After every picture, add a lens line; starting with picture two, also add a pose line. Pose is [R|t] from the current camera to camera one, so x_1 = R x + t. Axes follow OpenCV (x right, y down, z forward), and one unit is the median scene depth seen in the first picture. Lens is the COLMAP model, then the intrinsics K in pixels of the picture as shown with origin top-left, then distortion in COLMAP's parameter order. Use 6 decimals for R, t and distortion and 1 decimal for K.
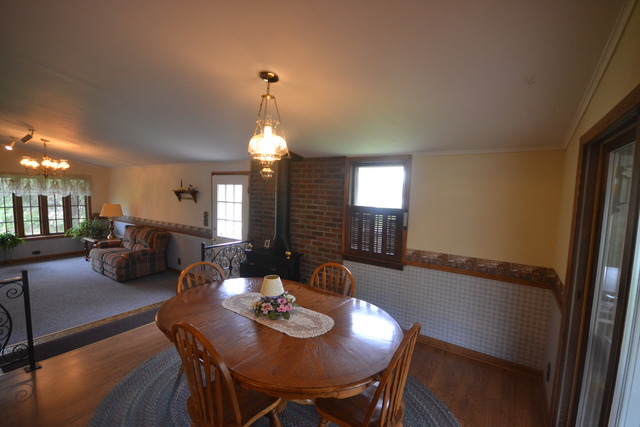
lens RADIAL K [[284.0, 0, 315.1], [0, 284.0, 215.1], [0, 0, 1]] dist [-0.002560, -0.002289]
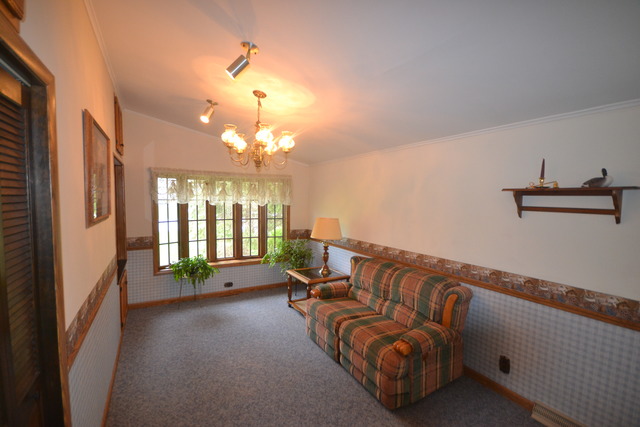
lens RADIAL K [[284.0, 0, 323.8], [0, 284.0, 214.8], [0, 0, 1]] dist [-0.002560, -0.002289]
pose [[0.909988, 0.012861, -0.414436, -0.473012], [-0.028320, 0.999113, -0.031179, -0.026633], [0.413667, 0.040109, 0.909544, 0.442334]]
